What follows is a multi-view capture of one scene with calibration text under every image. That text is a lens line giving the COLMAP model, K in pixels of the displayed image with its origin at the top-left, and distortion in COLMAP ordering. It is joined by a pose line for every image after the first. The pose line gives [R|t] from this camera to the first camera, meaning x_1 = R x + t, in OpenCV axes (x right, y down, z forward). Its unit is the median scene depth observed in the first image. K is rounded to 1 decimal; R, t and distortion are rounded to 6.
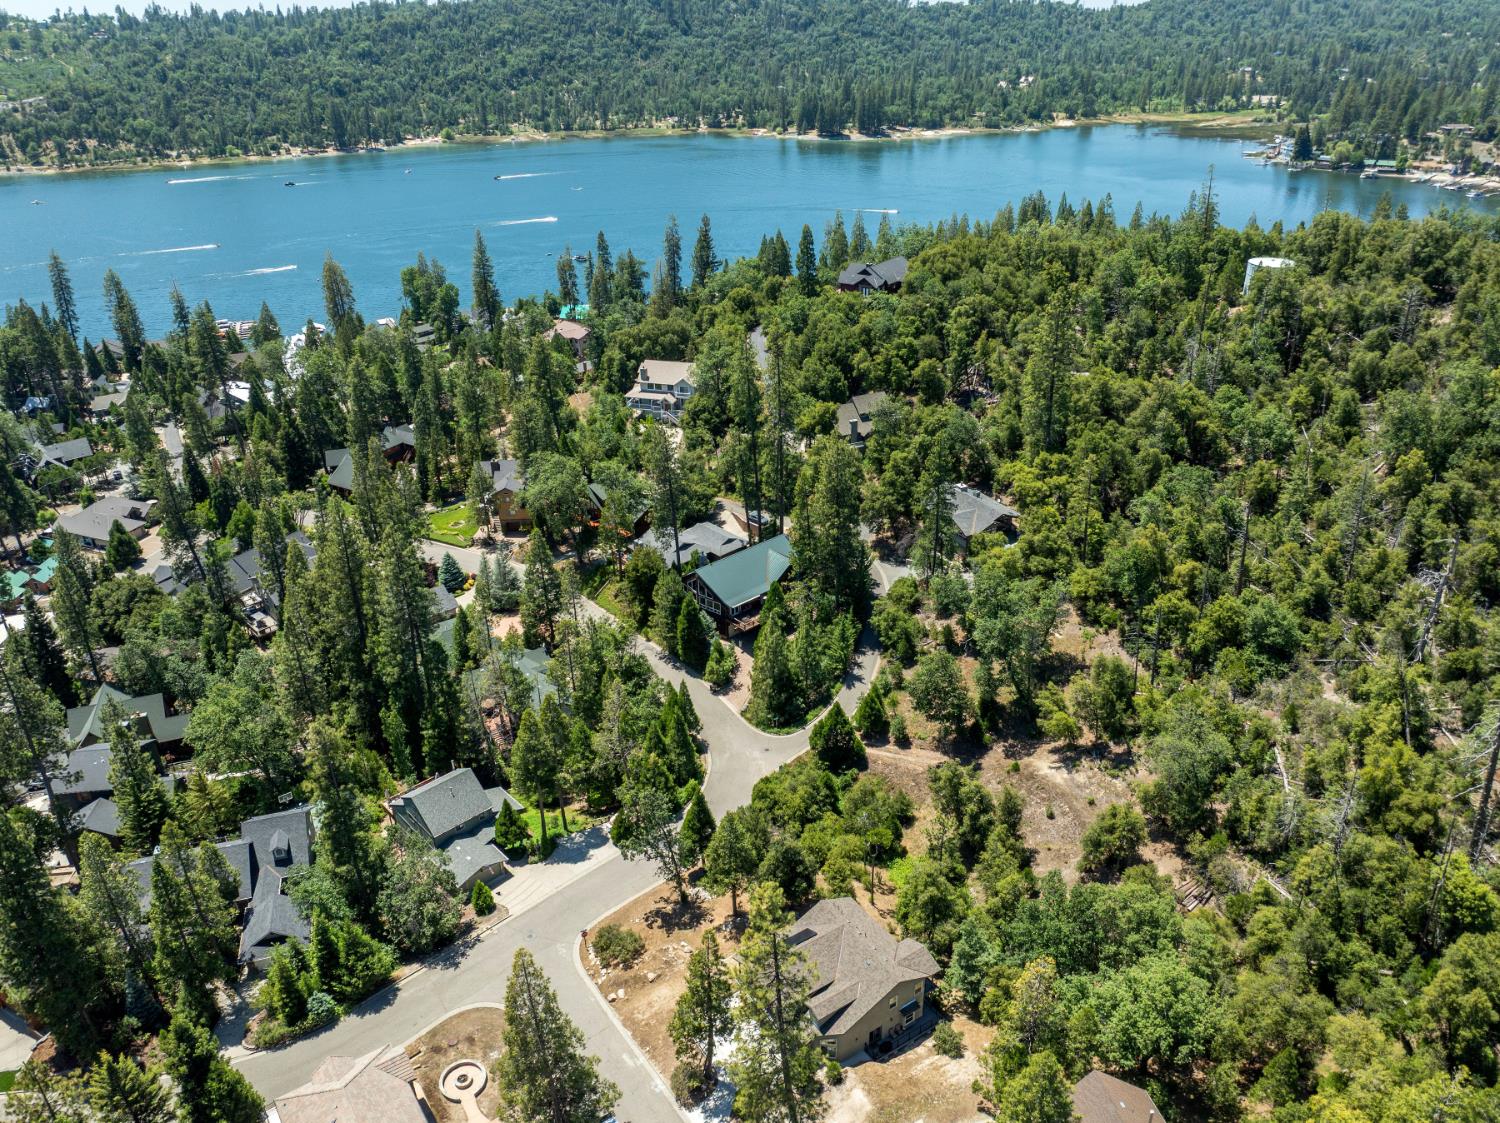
lens RADIAL K [[1076.7, 0, 750.0], [0, 1076.7, 561.5], [0, 0, 1]] dist [-0.045425, 0.016880]
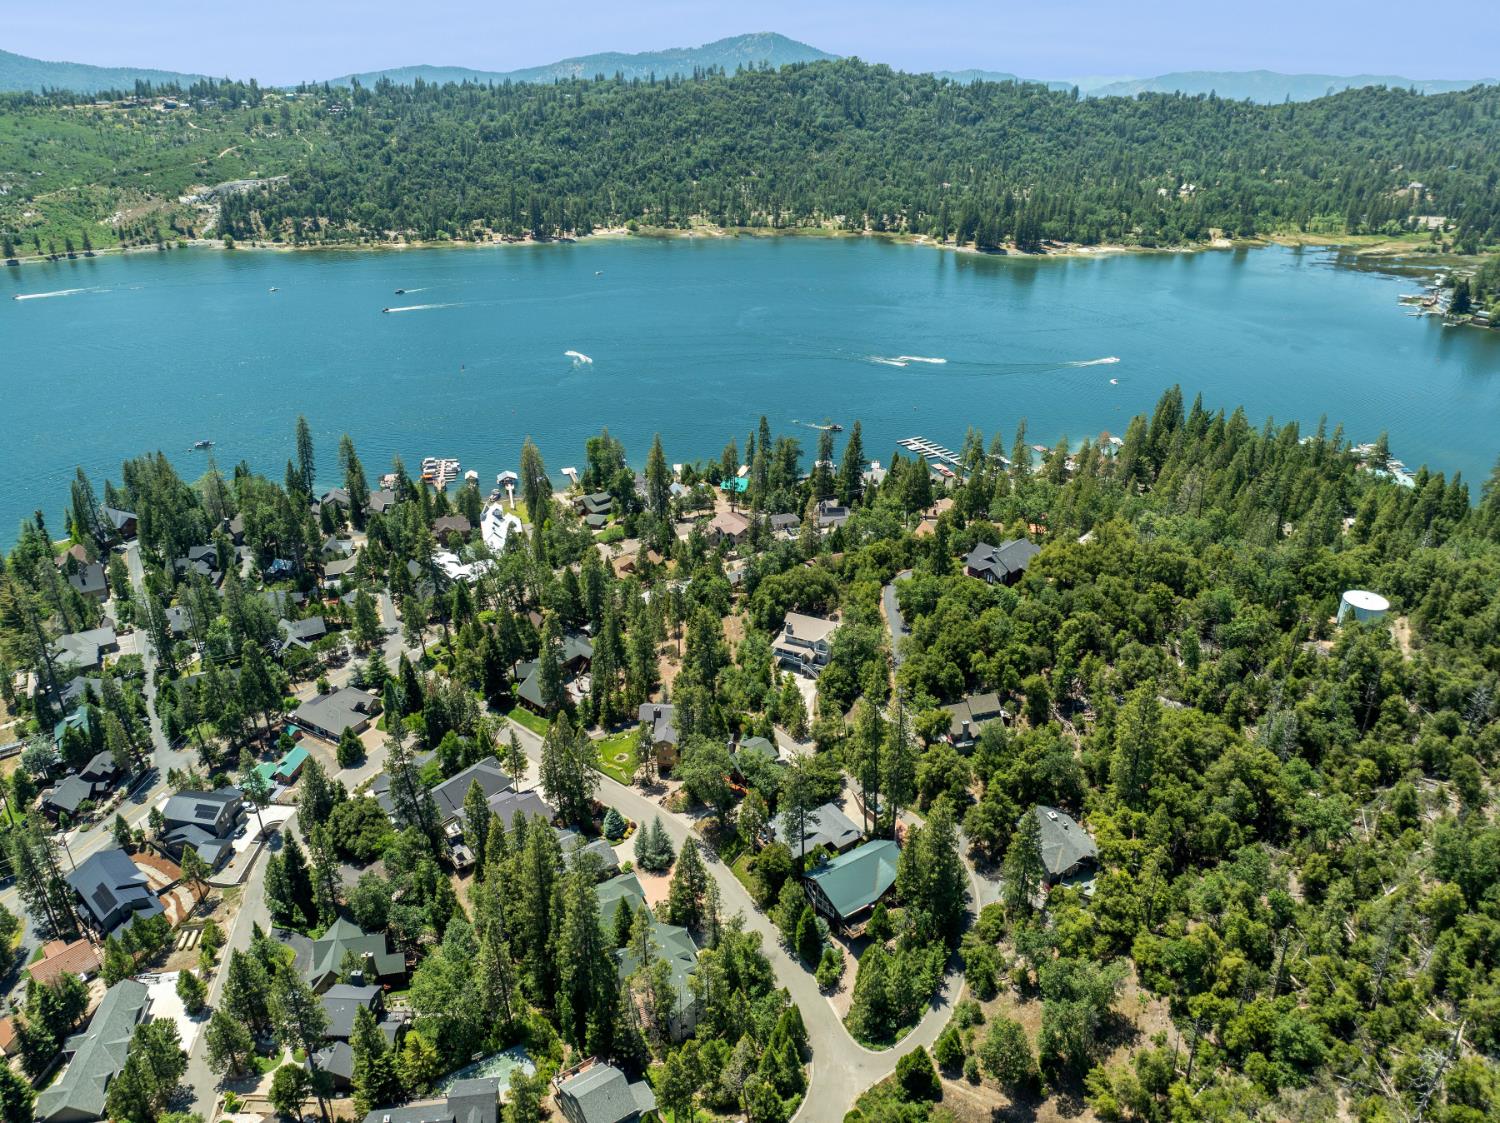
lens RADIAL K [[1041.6, 0, 755.9], [0, 1041.6, 560.7], [0, 0, 1]] dist [-0.048804, 0.022457]
pose [[0.989006, 0.084153, -0.121599, -0.004740], [-0.086904, 0.996063, -0.017485, -0.225127], [0.119649, 0.027860, 0.992425, -0.115410]]
